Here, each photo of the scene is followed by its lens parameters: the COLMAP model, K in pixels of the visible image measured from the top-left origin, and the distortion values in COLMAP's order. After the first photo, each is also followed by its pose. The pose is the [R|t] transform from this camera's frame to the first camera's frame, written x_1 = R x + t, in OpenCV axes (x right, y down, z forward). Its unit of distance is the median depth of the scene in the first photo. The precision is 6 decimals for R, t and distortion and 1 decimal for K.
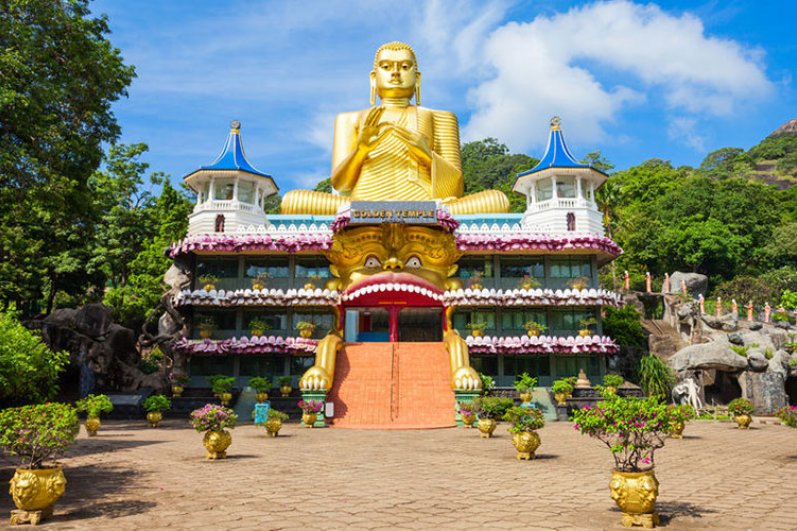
lens RADIAL K [[587.3, 0, 416.4], [0, 587.3, 263.4], [0, 0, 1]] dist [0.050787, 0.000100]
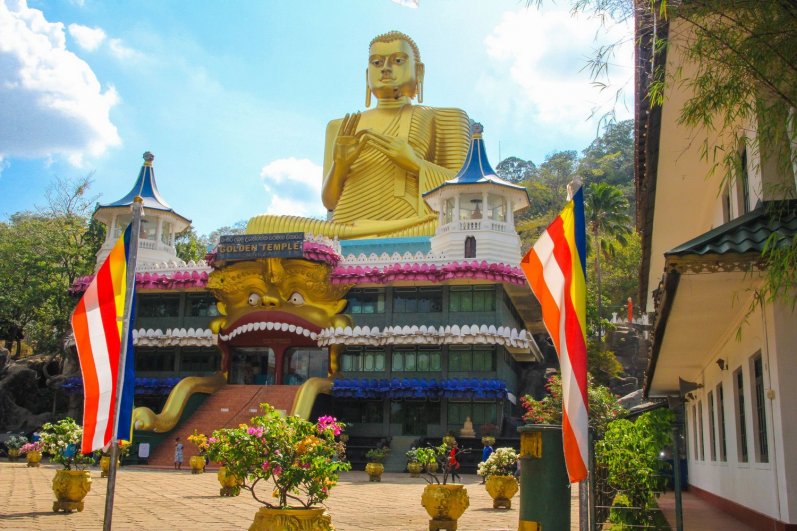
lens RADIAL K [[792.5, 0, 402.6], [0, 792.5, 280.8], [0, 0, 1]] dist [0.003631, 0.005543]
pose [[0.967283, -0.026472, -0.252317, 0.462688], [0.023028, 0.999597, -0.016592, -0.004498], [0.252654, 0.010239, 0.967502, -0.143804]]
